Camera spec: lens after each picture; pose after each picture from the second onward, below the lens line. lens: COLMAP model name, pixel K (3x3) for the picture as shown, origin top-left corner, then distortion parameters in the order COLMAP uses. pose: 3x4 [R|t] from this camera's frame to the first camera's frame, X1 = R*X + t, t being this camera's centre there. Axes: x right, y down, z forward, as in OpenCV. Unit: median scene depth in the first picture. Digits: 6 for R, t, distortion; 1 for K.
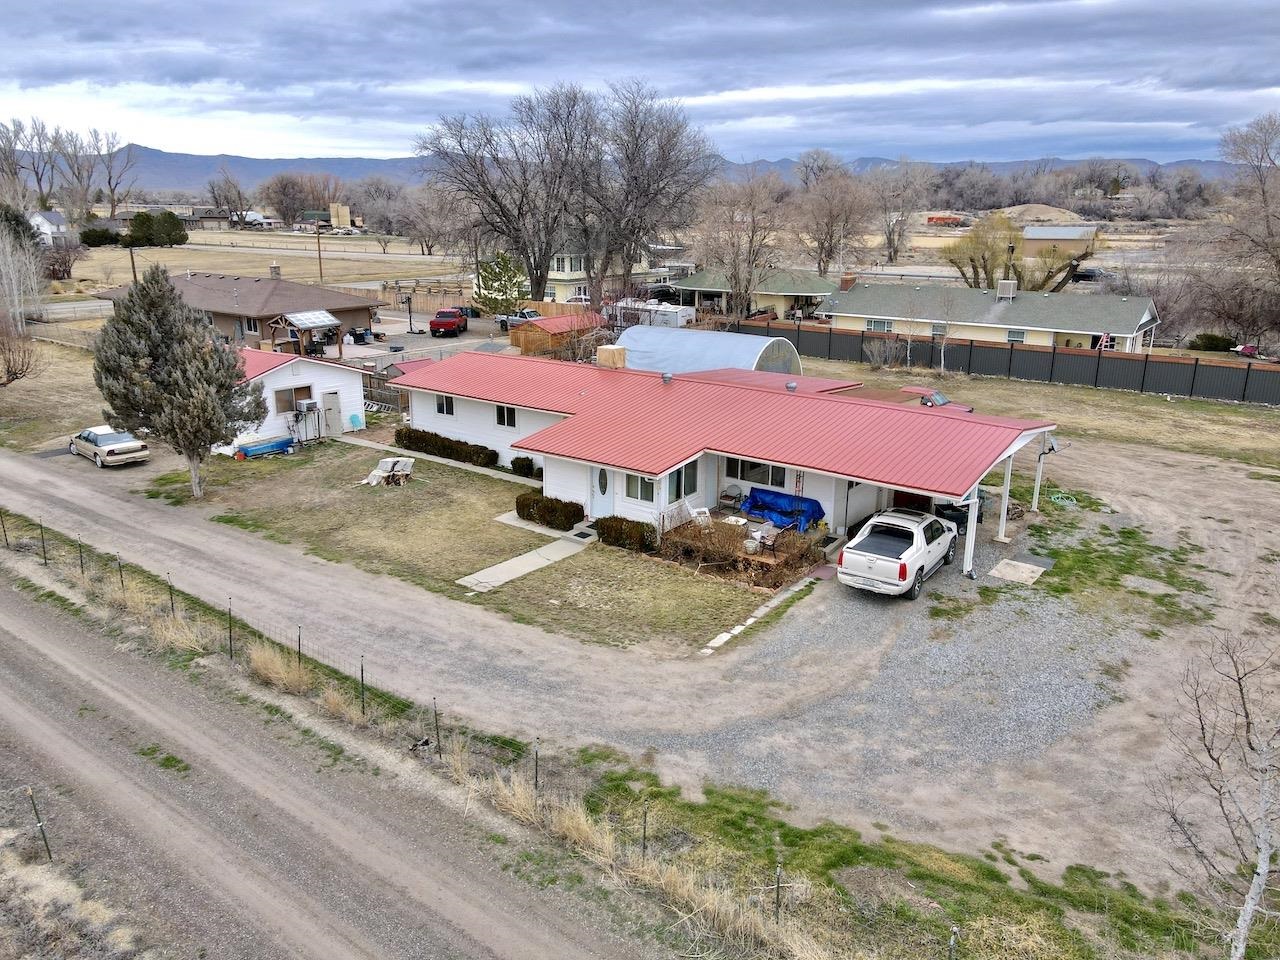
lens RADIAL K [[930.1, 0, 640.0], [0, 930.1, 480.0], [0, 0, 1]] dist [0.018064, 0.003922]
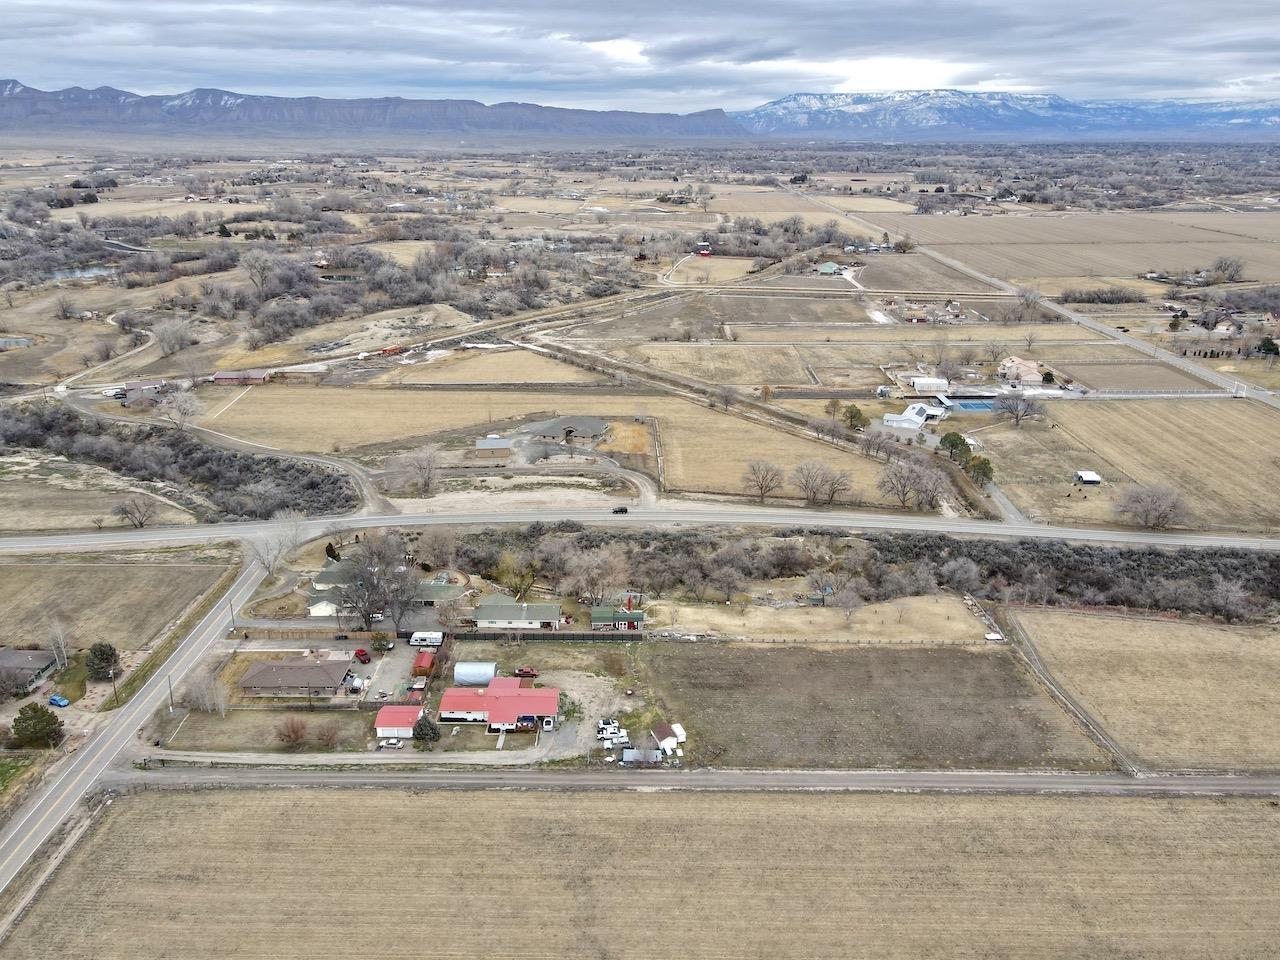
lens RADIAL K [[930.1, 0, 640.0], [0, 930.1, 480.0], [0, 0, 1]] dist [0.018064, 0.003922]
pose [[0.803911, -0.208454, 0.557022, -2.737913], [0.166995, 0.978004, 0.124985, -2.496825], [-0.570824, -0.007457, 0.821039, -5.246191]]
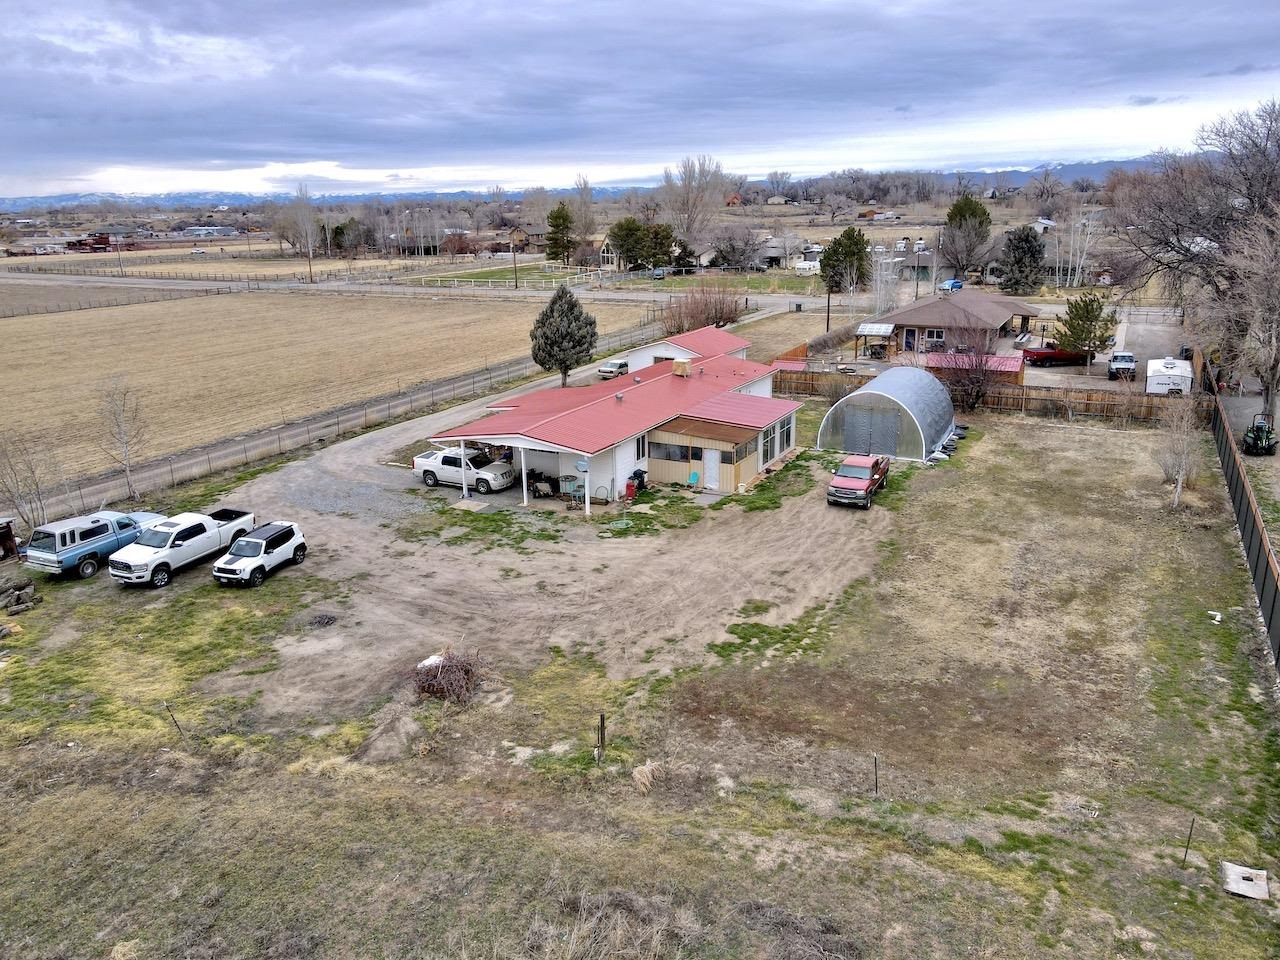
lens RADIAL K [[930.1, 0, 640.0], [0, 930.1, 480.0], [0, 0, 1]] dist [0.018064, 0.003922]
pose [[0.154114, 0.273042, -0.949577, 1.977477], [-0.258265, 0.938779, 0.228022, -0.396445], [0.953702, 0.210101, 0.215196, 0.896025]]
